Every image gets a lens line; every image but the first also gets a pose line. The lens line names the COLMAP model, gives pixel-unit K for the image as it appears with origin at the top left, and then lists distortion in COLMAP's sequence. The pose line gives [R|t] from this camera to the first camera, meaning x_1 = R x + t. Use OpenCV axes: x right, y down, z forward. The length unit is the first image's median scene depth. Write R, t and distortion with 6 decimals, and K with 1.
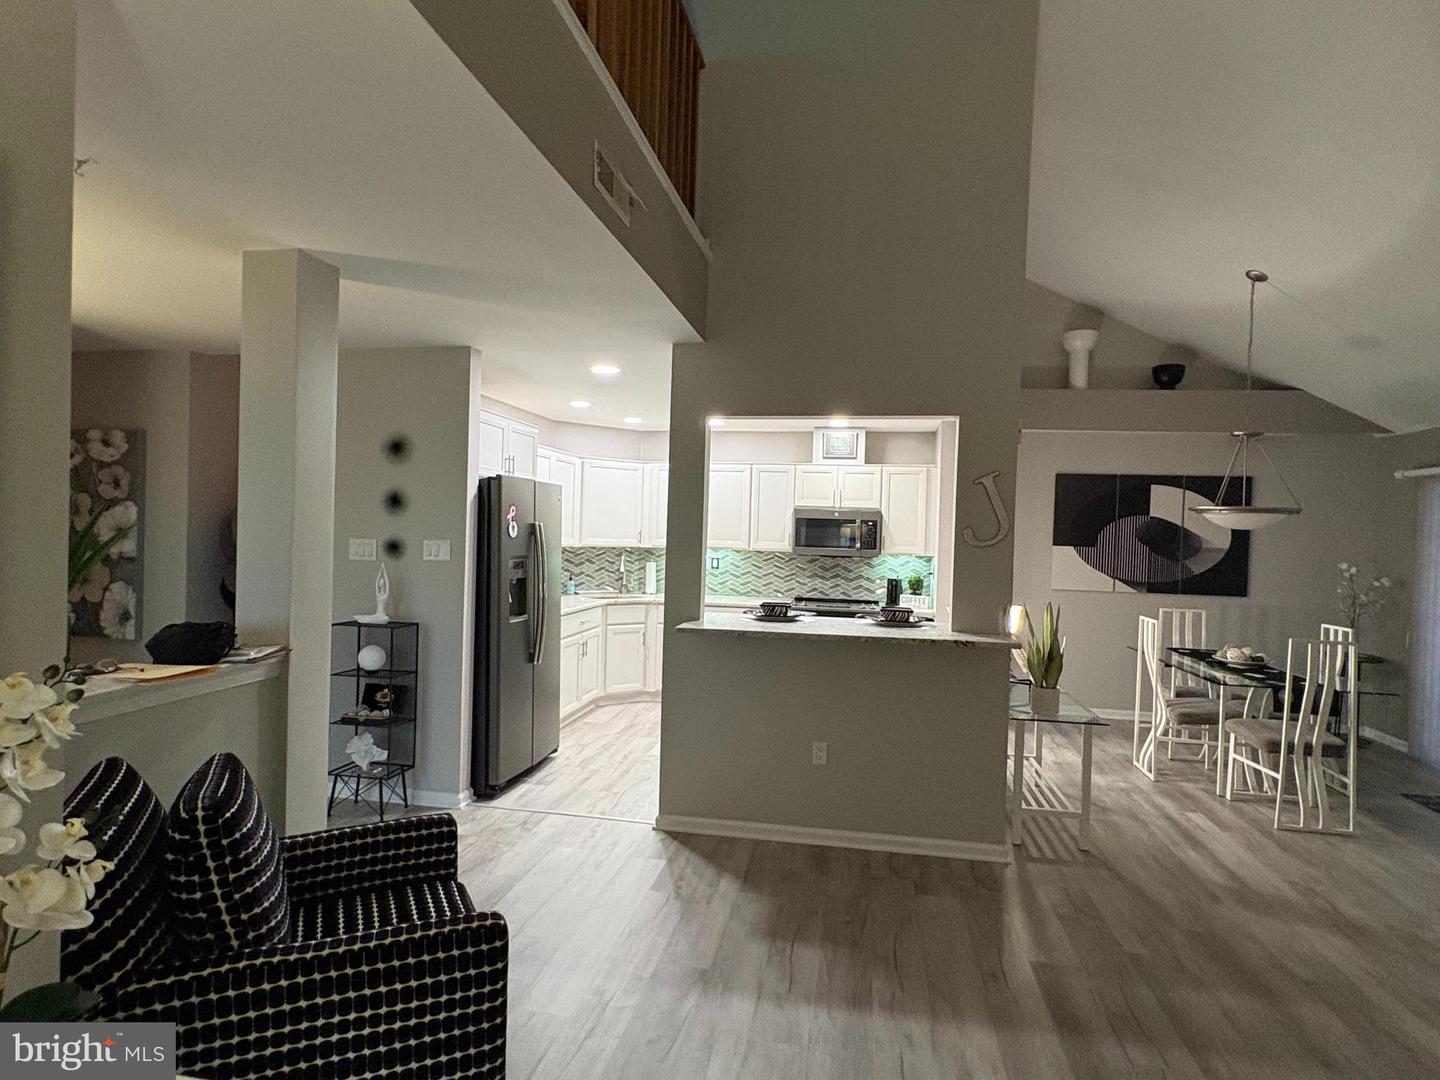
lens RADIAL K [[800.1, 0, 723.2], [0, 800.1, 541.0], [0, 0, 1]] dist [0.004612, 0.000734]
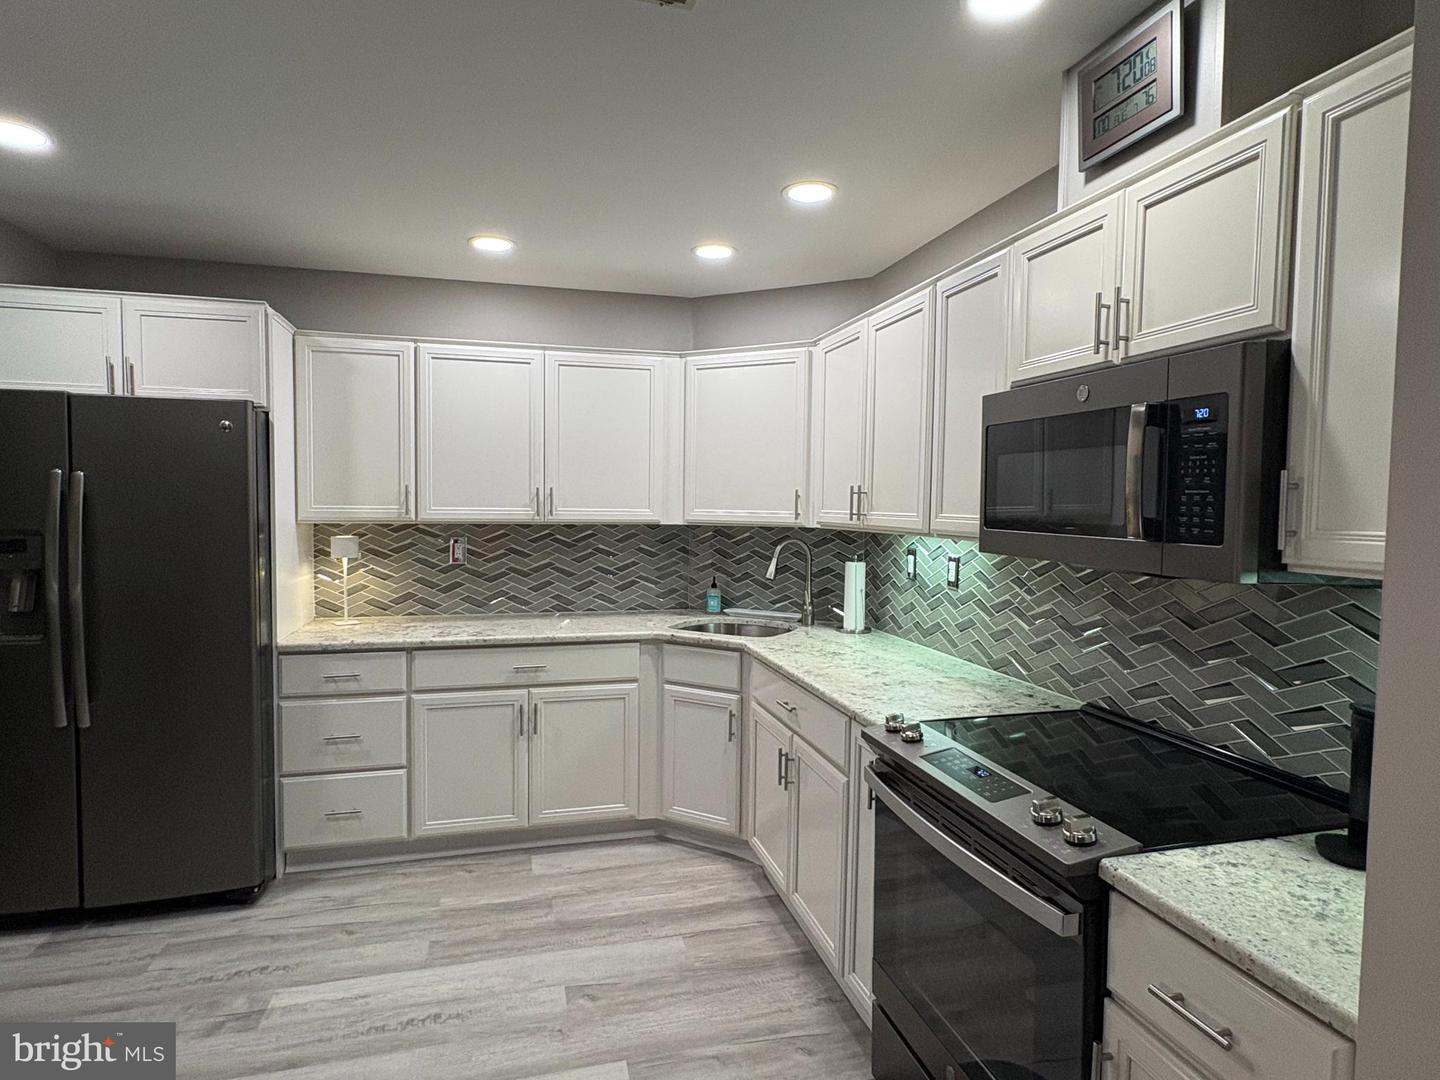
lens RADIAL K [[800.1, 0, 723.2], [0, 800.1, 541.0], [0, 0, 1]] dist [0.004612, 0.000734]
pose [[0.430041, 0.021136, -0.902562, 0.478524], [-0.008832, 0.999777, 0.019204, 0.011238], [0.902766, -0.000287, 0.430132, 1.228587]]
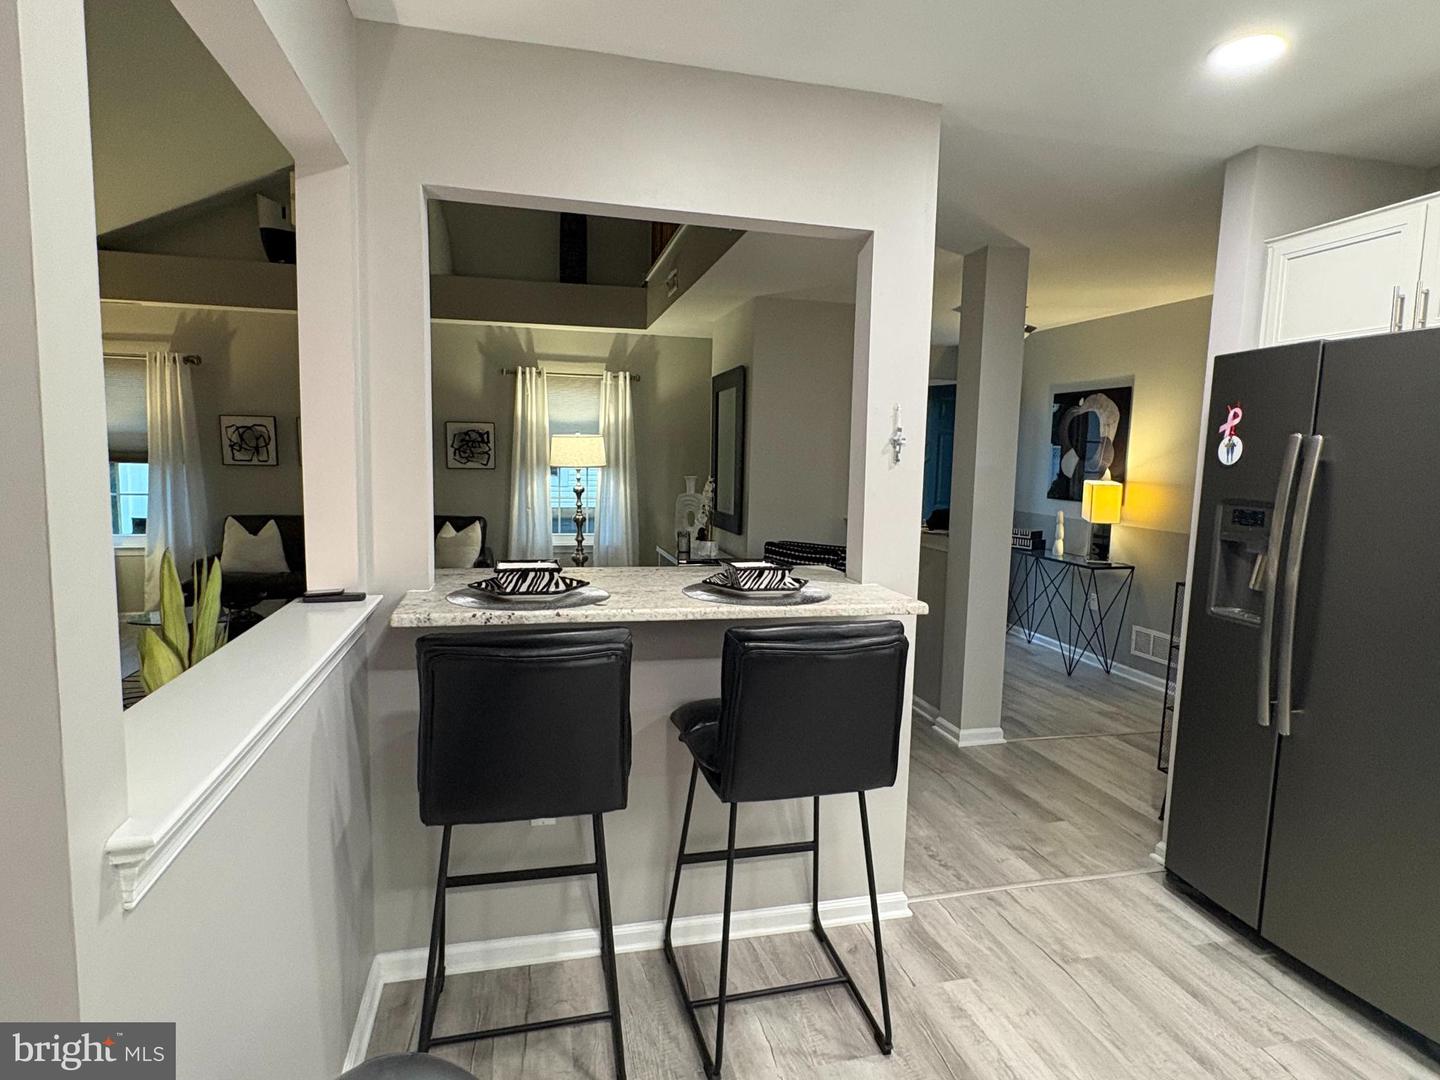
lens RADIAL K [[800.1, 0, 718.8], [0, 800.1, 539.3], [0, 0, 1]] dist [-0.002045, 0.002169]
pose [[-0.910715, -0.007261, -0.412971, 0.283315], [-0.054807, 0.993128, 0.103403, 0.008797], [0.409383, 0.116804, -0.904855, 1.352260]]
